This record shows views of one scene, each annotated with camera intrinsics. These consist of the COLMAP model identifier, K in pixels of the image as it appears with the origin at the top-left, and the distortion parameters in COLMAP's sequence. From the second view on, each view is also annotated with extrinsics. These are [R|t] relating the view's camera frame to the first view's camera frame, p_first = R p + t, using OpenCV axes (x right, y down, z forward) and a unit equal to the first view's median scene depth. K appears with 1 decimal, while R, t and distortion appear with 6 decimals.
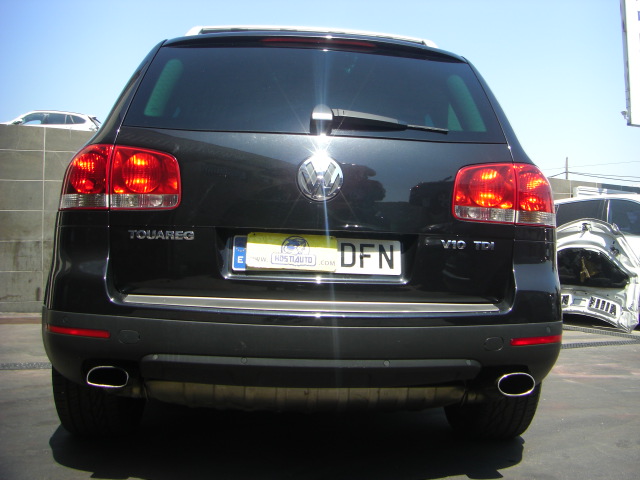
lens RADIAL K [[730.0, 0, 349.3], [0, 730.0, 194.4], [0, 0, 1]] dist [-0.194487, 0.188786]
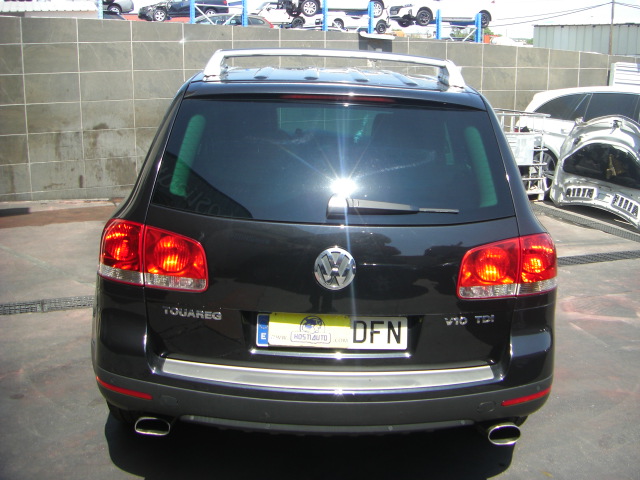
lens RADIAL K [[730.0, 0, 349.3], [0, 730.0, 194.4], [0, 0, 1]] dist [-0.194487, 0.188786]
pose [[0.998468, 0.026505, -0.048565, 0.030268], [-0.013073, 0.965949, 0.258403, -0.400604], [0.053761, -0.257373, 0.964816, -0.014973]]
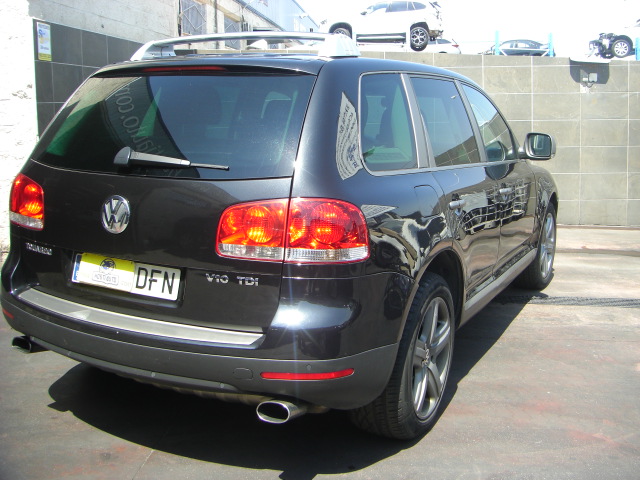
lens RADIAL K [[730.0, 0, 349.3], [0, 730.0, 194.4], [0, 0, 1]] dist [-0.194487, 0.188786]
pose [[0.844134, 0.054235, -0.533383, 0.886501], [0.050811, 0.982299, 0.180294, -0.240823], [0.533720, -0.179294, 0.826436, 0.238084]]
